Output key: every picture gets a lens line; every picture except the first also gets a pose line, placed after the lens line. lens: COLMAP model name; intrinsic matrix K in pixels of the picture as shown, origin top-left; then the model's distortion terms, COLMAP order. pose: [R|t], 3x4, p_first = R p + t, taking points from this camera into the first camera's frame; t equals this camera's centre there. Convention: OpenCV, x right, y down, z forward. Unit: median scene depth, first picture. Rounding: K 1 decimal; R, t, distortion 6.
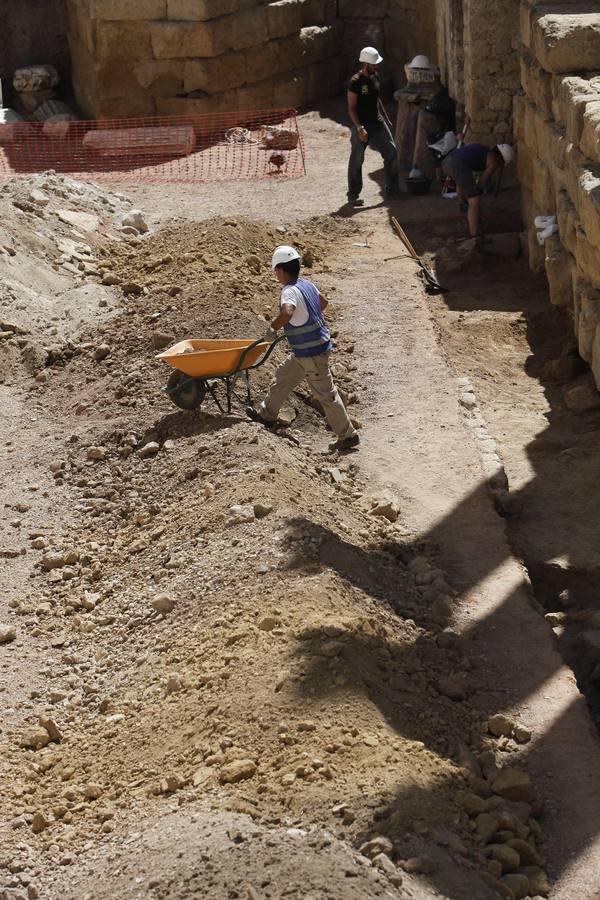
lens RADIAL K [[2763.9, 0, 299.9], [0, 2763.9, 536.9], [0, 0, 1]] dist [-0.055547, 0.617206]
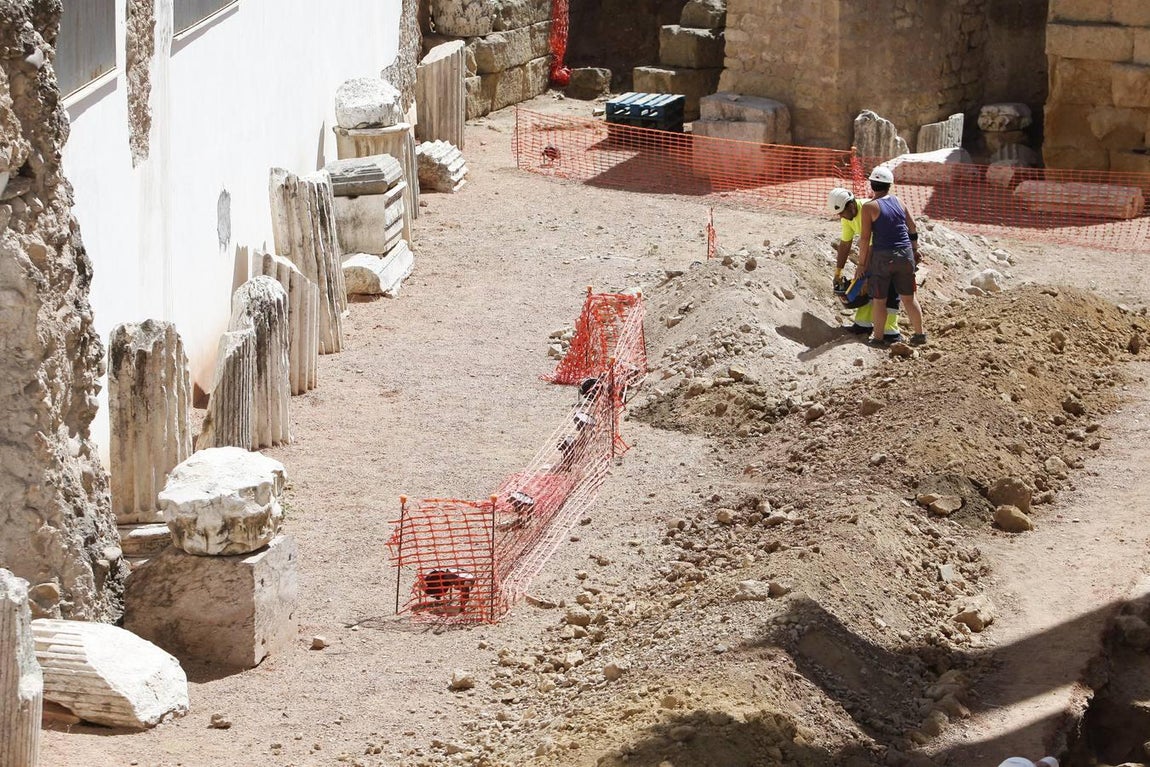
lens RADIAL K [[3319.3, 0, 575.0], [0, 3319.3, 383.5], [0, 0, 1]] dist [-0.115767, 0.198456]
pose [[0.933605, 0.120276, -0.337515, 0.193064], [-0.149010, 0.986986, -0.060457, -0.000639], [0.325851, 0.106736, 0.939377, -0.018075]]
